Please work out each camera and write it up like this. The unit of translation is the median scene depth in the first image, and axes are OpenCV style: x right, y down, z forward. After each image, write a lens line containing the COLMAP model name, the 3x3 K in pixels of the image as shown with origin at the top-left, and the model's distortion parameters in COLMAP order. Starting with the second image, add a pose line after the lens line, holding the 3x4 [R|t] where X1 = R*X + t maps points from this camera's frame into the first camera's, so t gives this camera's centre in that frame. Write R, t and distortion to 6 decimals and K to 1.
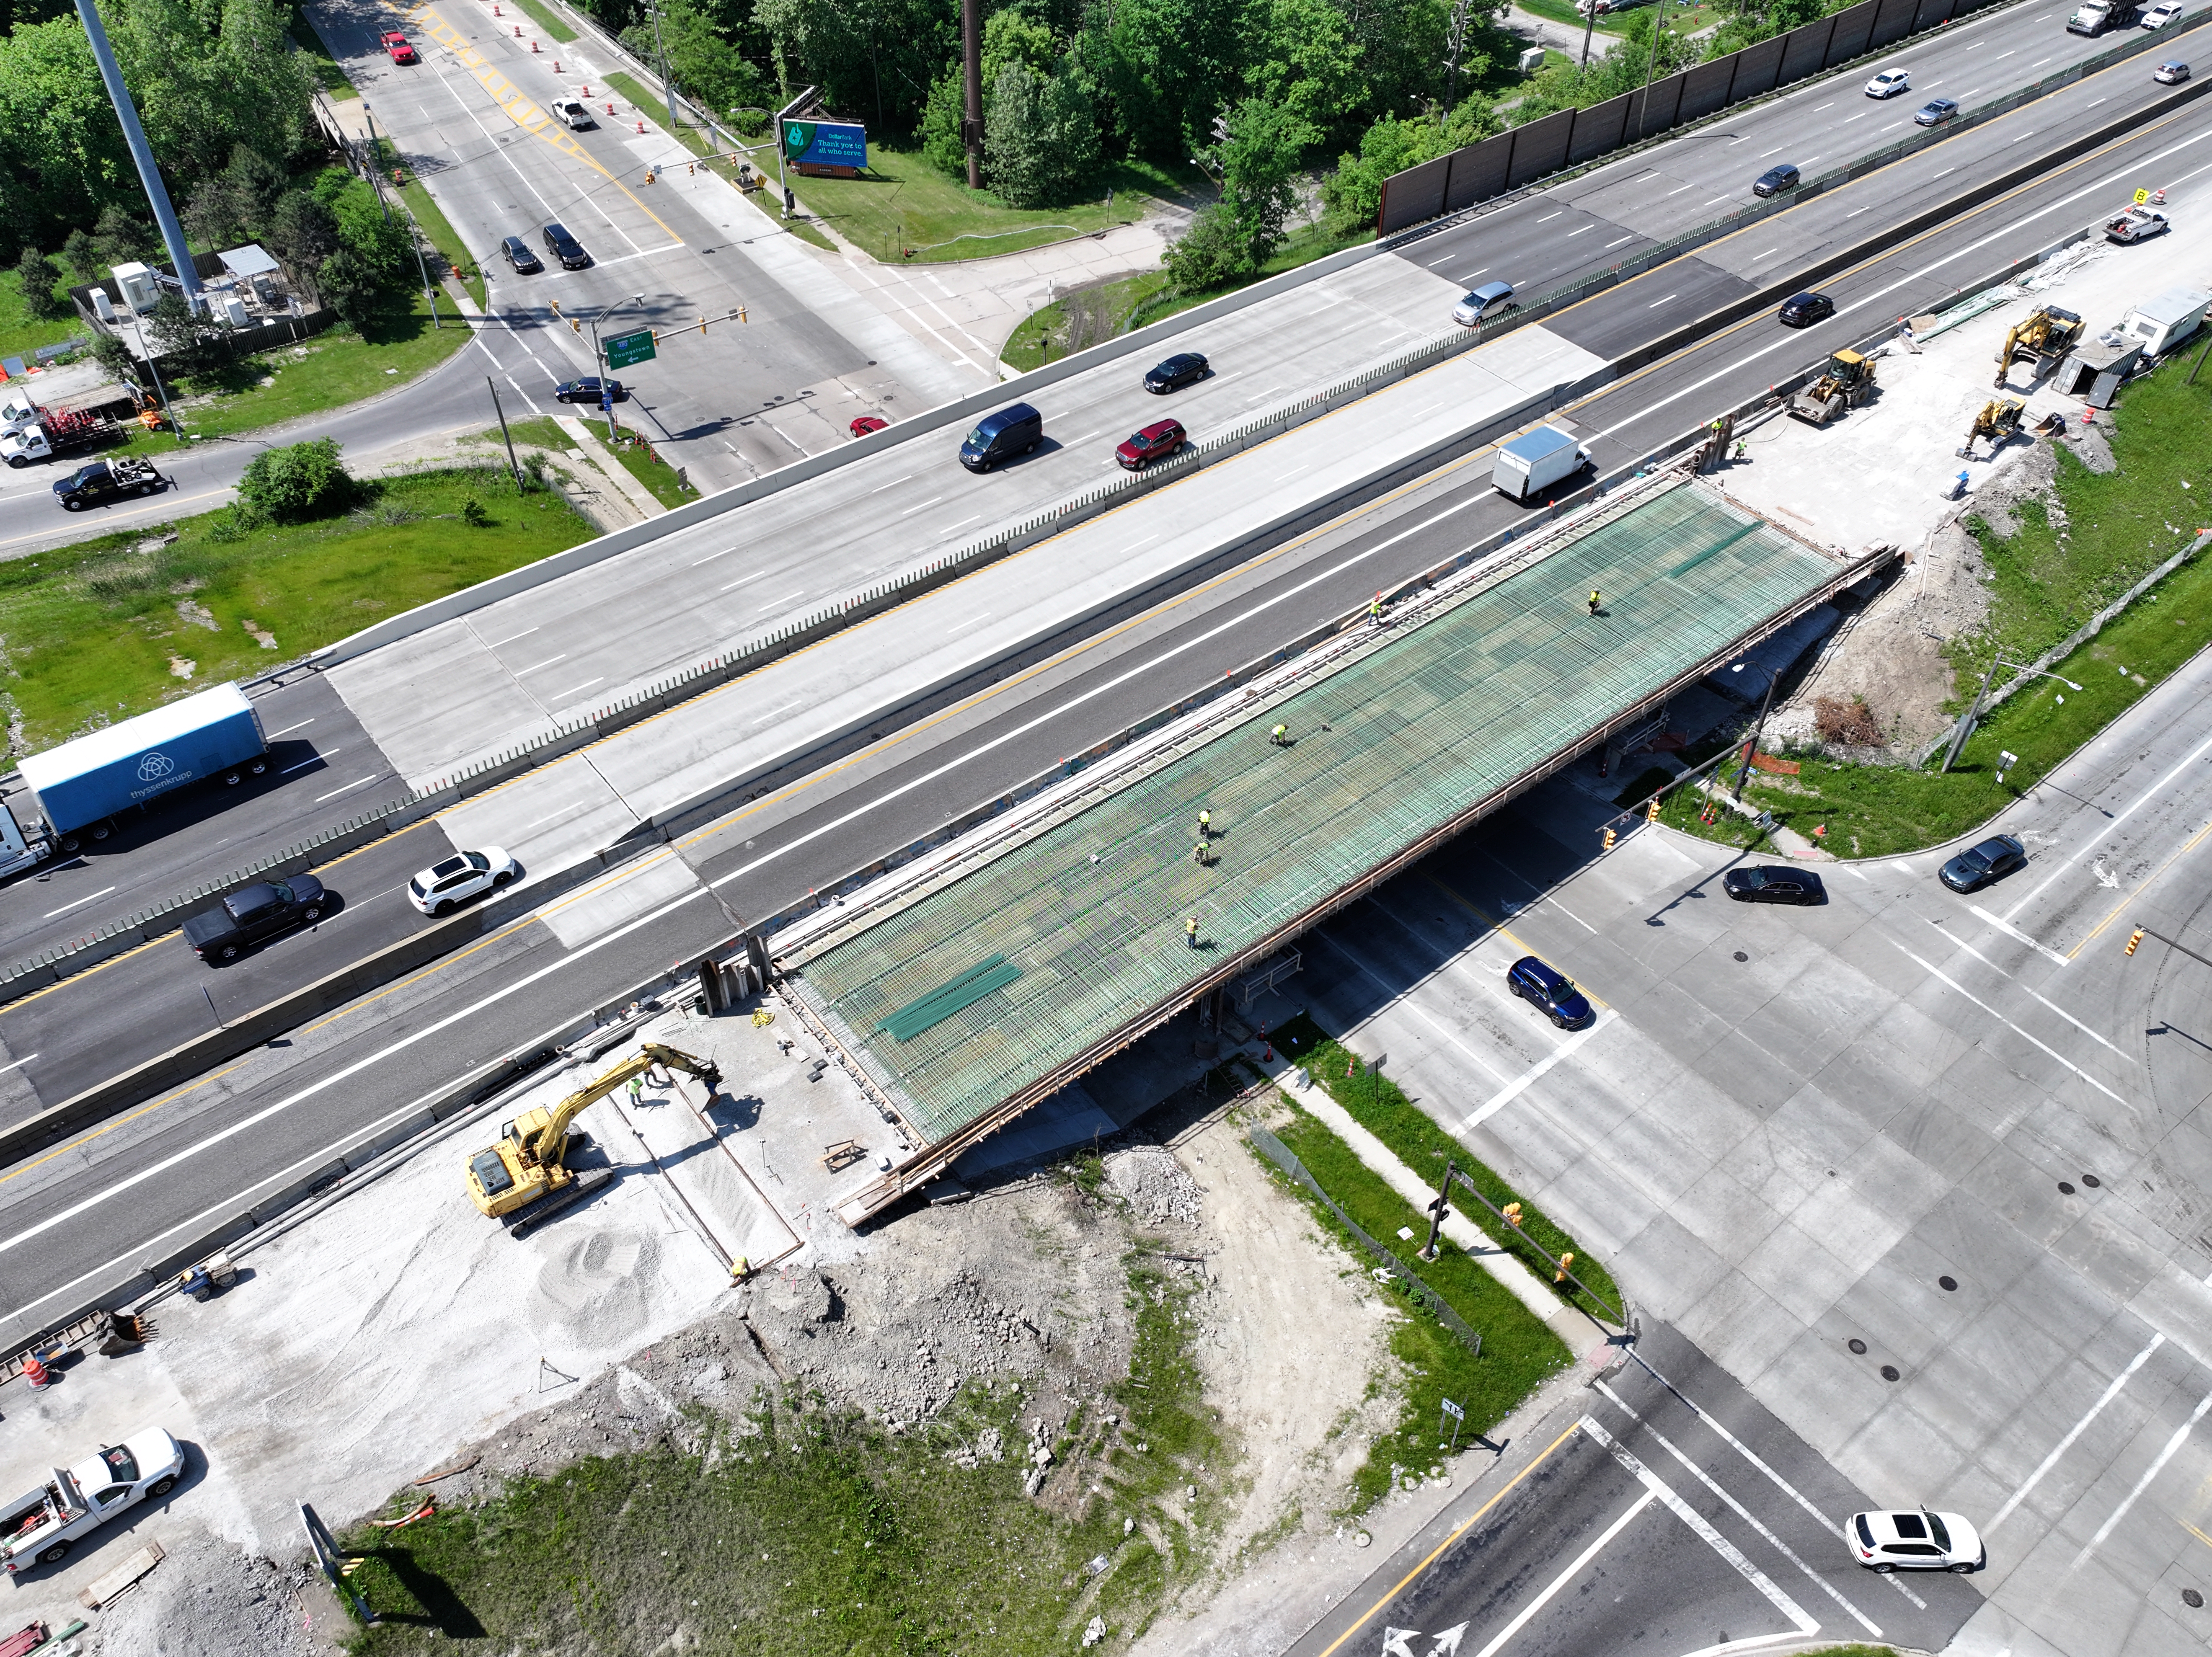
lens RADIAL K [[1772.1, 0, 1106.0], [0, 1772.1, 828.5], [0, 0, 1]] dist [0.004962, -0.002849]
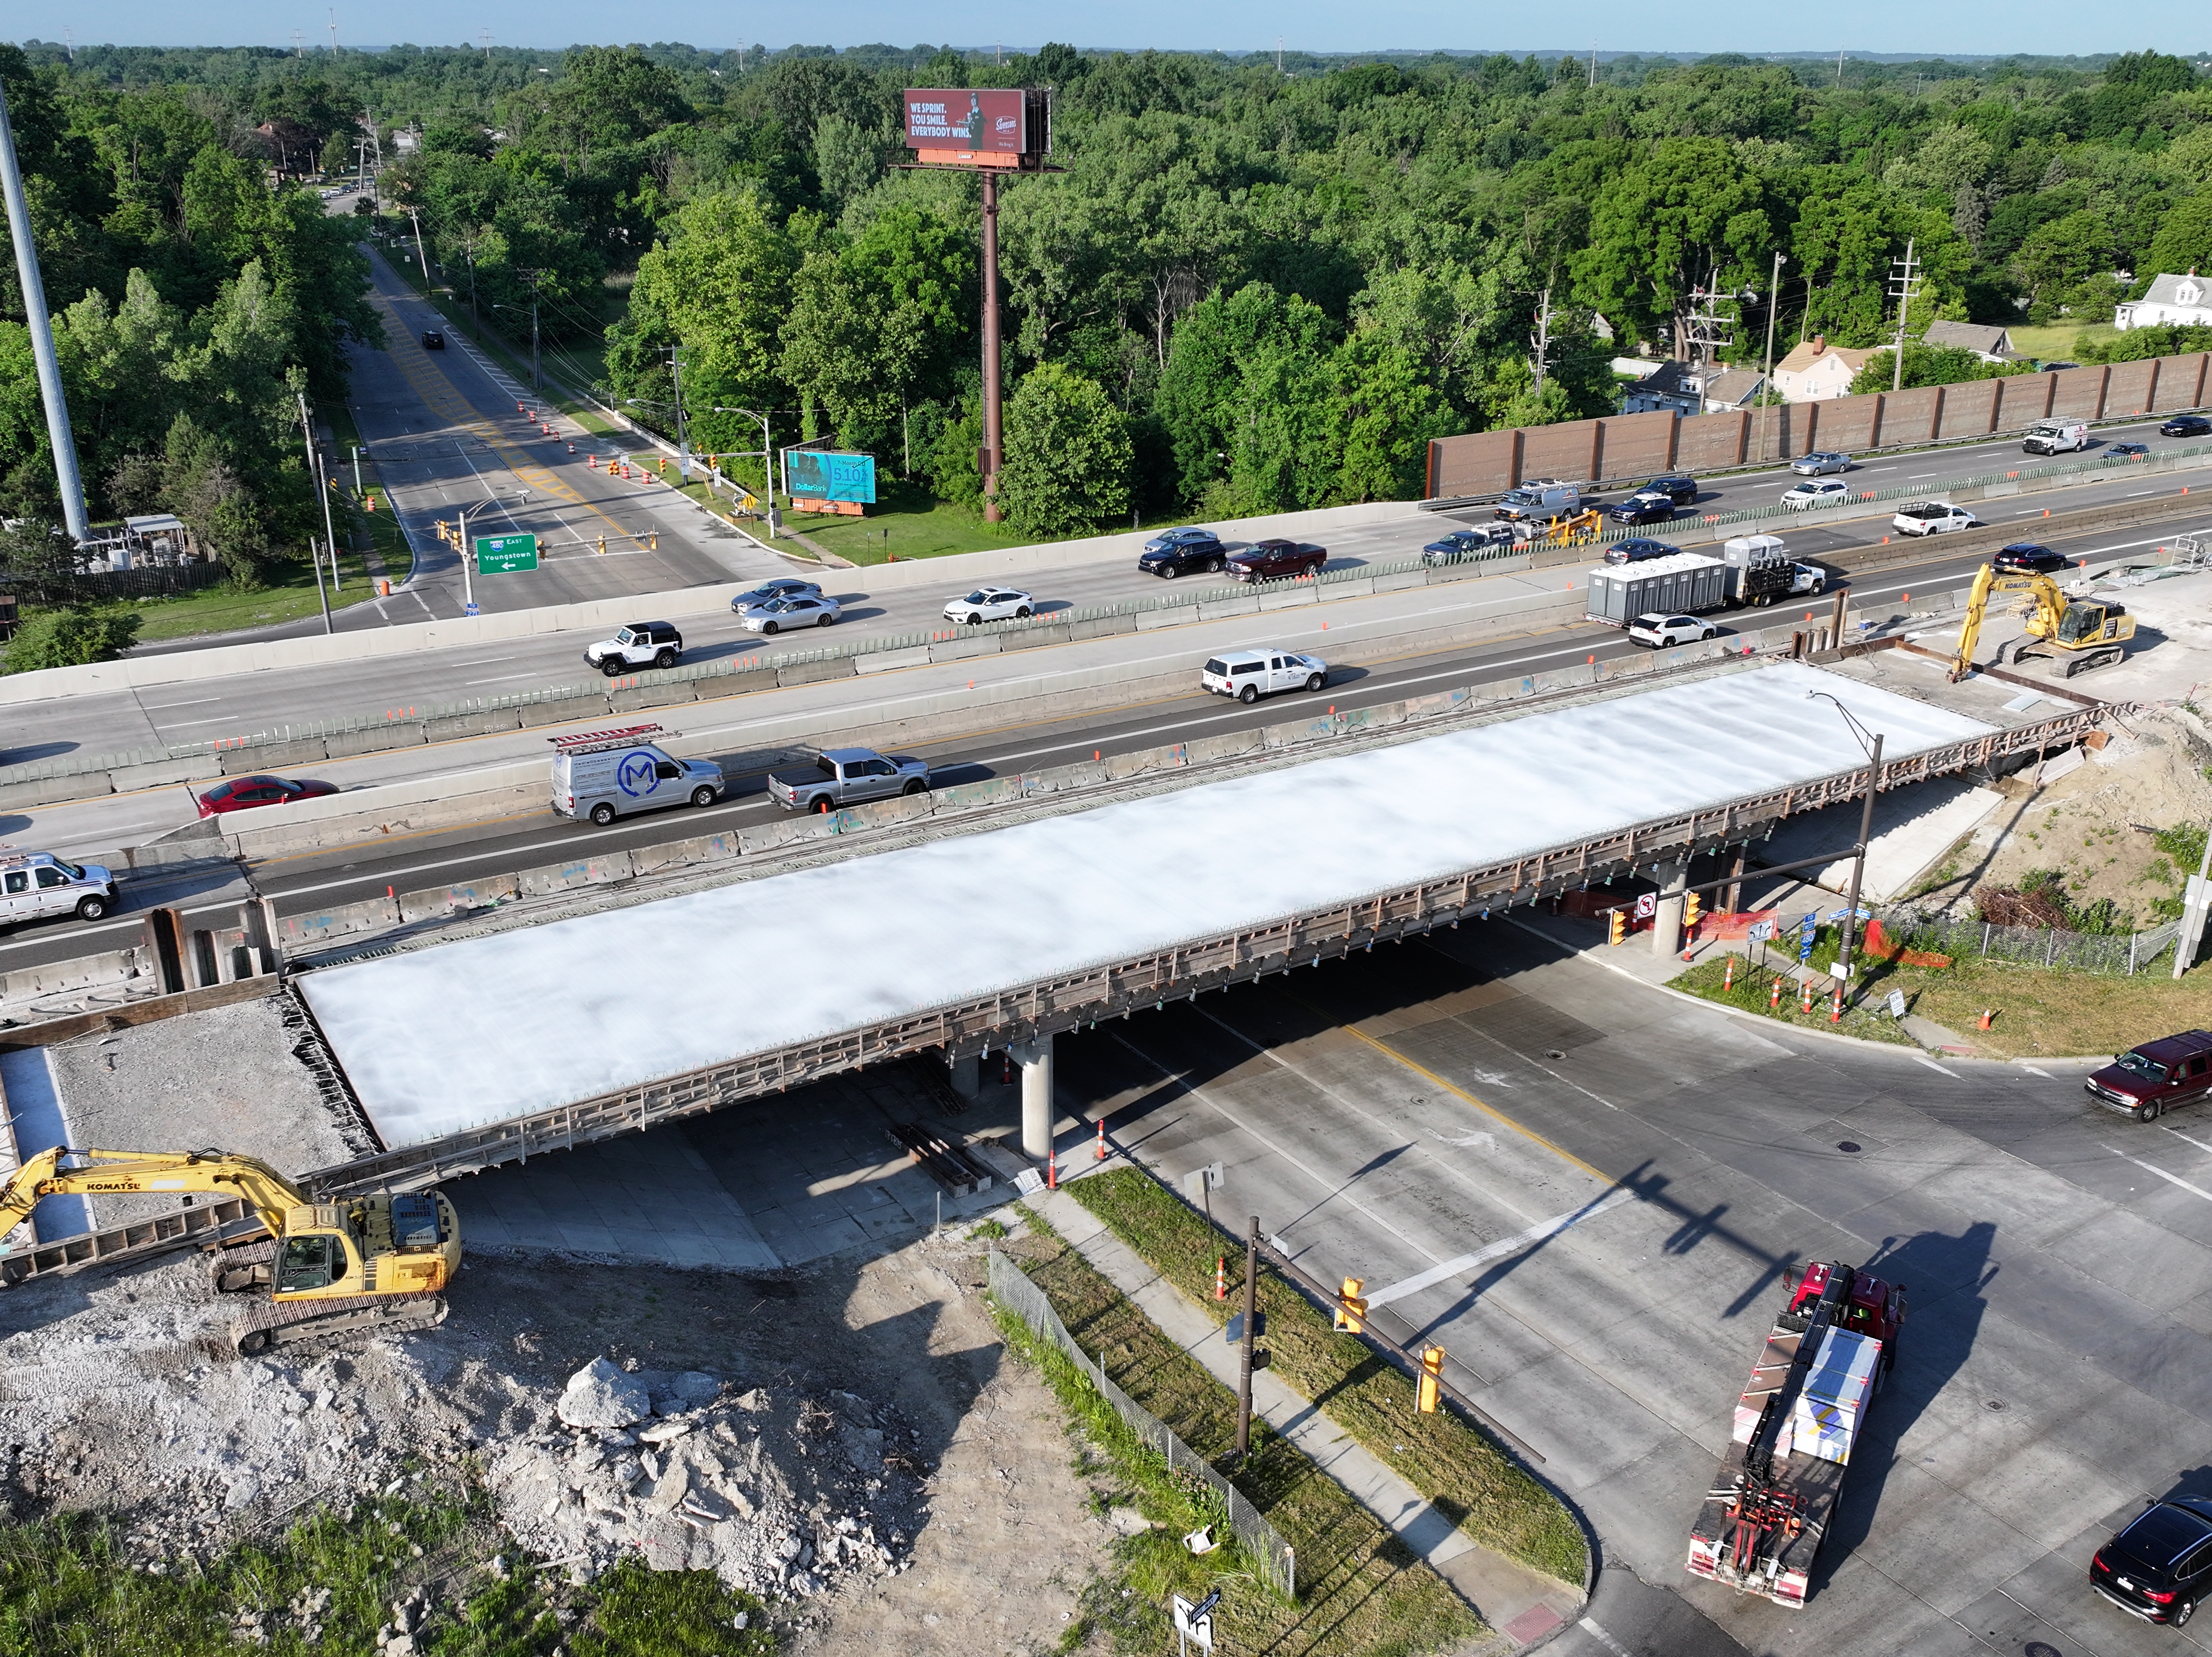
lens RADIAL K [[1967.6, 0, 1106.0], [0, 1967.6, 828.5], [0, 0, 1]] dist [-0.002499, -0.003094]
pose [[0.993445, 0.036980, -0.108165, 0.187093], [-0.075500, 0.922739, -0.377959, 0.278936], [0.085831, 0.383648, 0.919482, 0.328868]]
